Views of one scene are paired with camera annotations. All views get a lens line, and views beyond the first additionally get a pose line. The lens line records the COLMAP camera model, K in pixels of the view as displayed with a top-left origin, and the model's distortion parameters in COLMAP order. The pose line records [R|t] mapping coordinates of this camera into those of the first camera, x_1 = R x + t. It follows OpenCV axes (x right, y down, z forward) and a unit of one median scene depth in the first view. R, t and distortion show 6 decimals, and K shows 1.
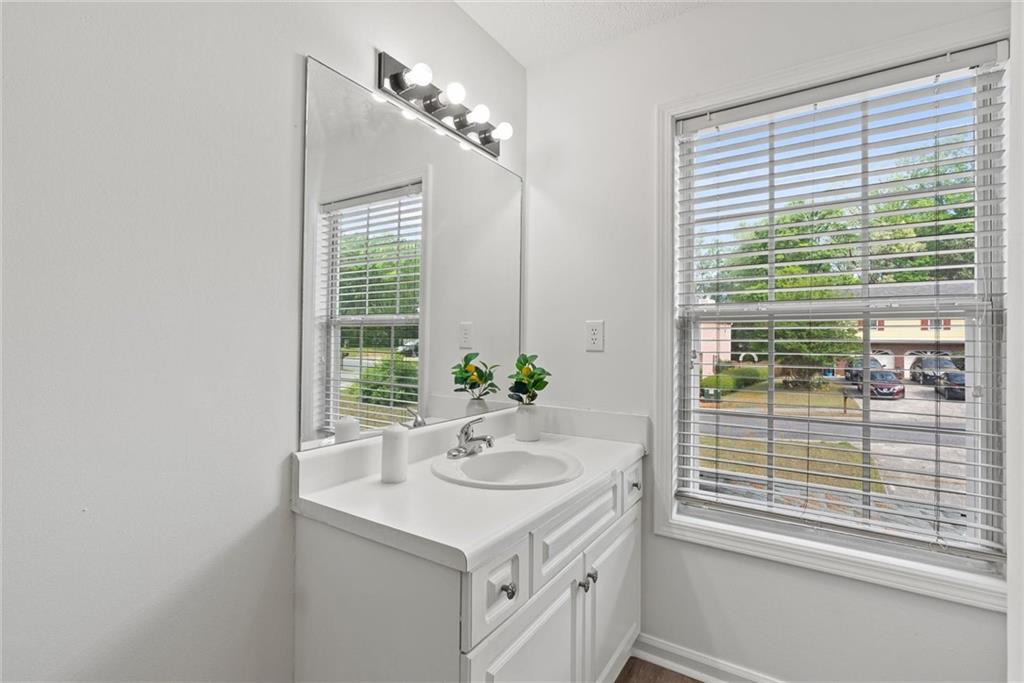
lens RADIAL K [[463.7, 0, 509.8], [0, 463.7, 337.3], [0, 0, 1]] dist [-0.009883, 0.002653]
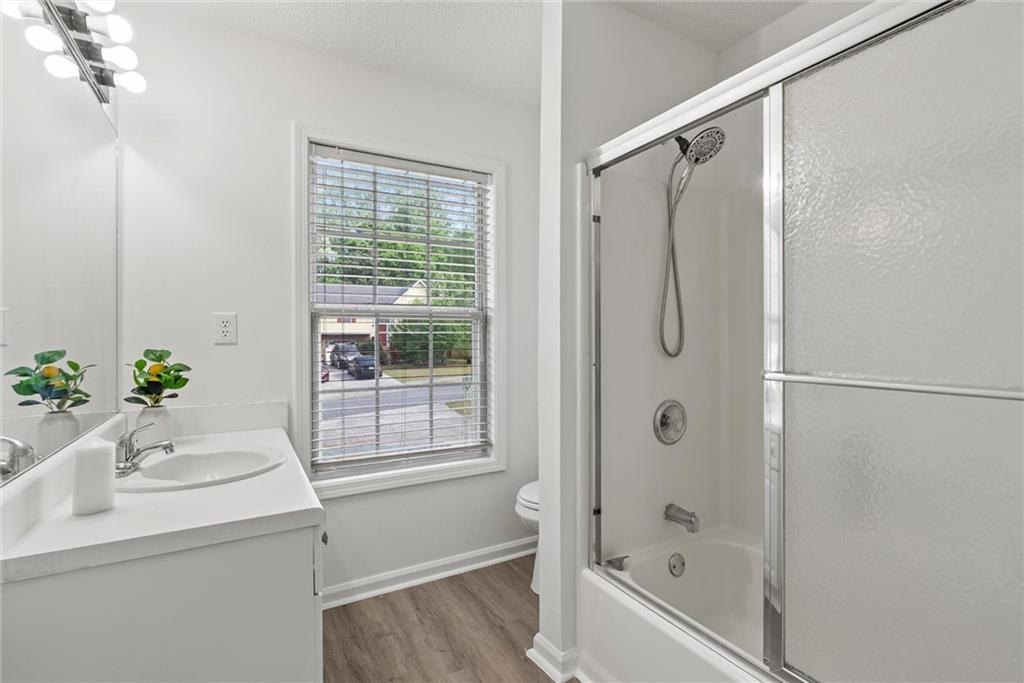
lens RADIAL K [[499.1, 0, 514.1], [0, 499.1, 339.0], [0, 0, 1]] dist [0.000403, -0.000119]
pose [[0.447458, -0.015114, 0.894177, -0.492413], [-0.002474, 0.999832, 0.018138, -0.000861], [-0.894301, -0.010328, 0.447346, -0.017870]]
